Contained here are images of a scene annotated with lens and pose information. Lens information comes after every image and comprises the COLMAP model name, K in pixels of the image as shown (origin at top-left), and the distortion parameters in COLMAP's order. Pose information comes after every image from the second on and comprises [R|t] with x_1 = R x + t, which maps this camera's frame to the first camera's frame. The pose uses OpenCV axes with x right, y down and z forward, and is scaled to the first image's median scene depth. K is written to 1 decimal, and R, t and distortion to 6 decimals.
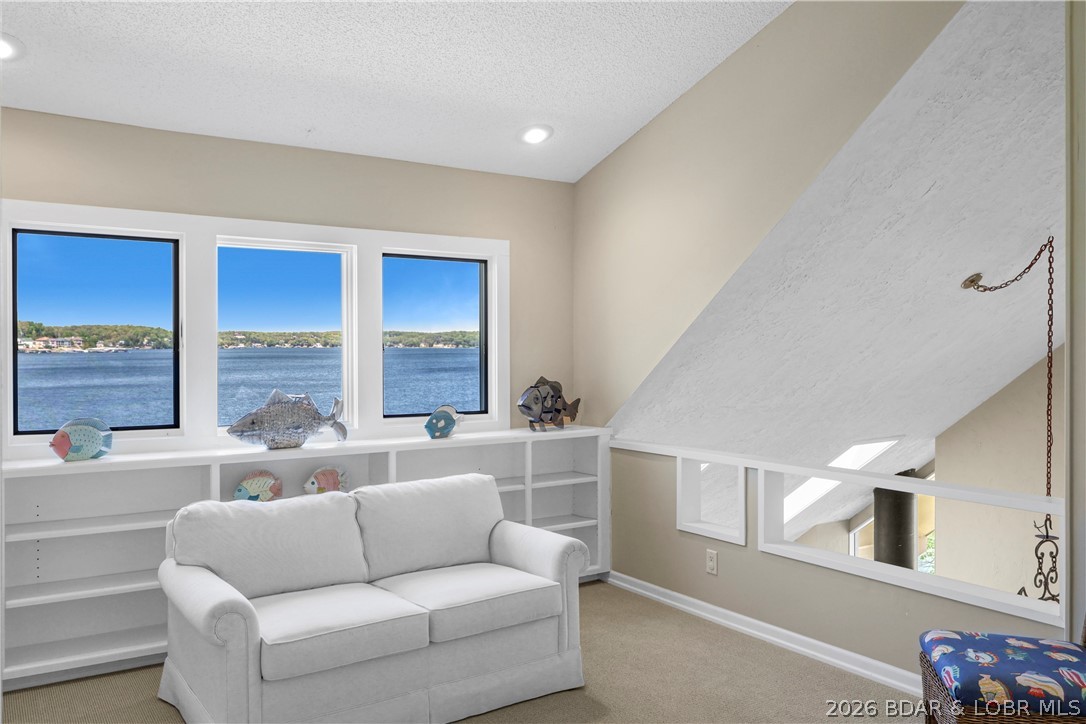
lens RADIAL K [[855.0, 0, 543.0], [0, 855.0, 362.0], [0, 0, 1]] dist [0.005328, 0.000796]
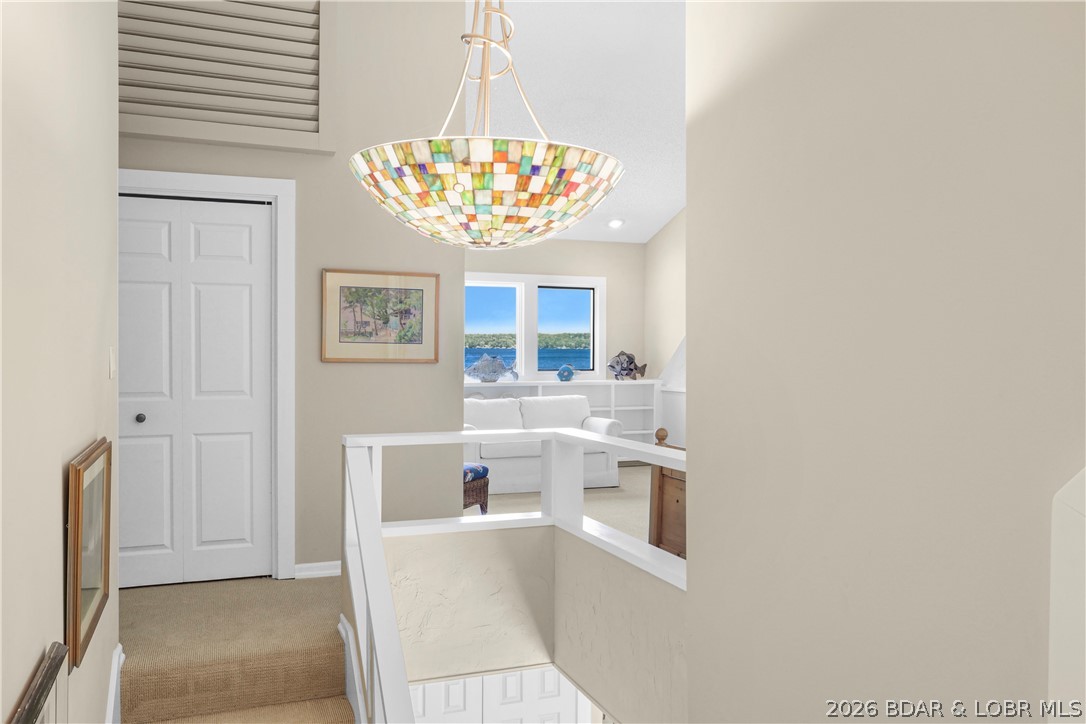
lens RADIAL K [[855.0, 0, 543.0], [0, 855.0, 362.0], [0, 0, 1]] dist [0.005328, 0.000796]
pose [[0.974691, 0.005093, -0.223498, 0.254842], [-0.005426, 0.999985, -0.000876, 0.045364], [0.223490, 0.002067, 0.974704, -0.873483]]
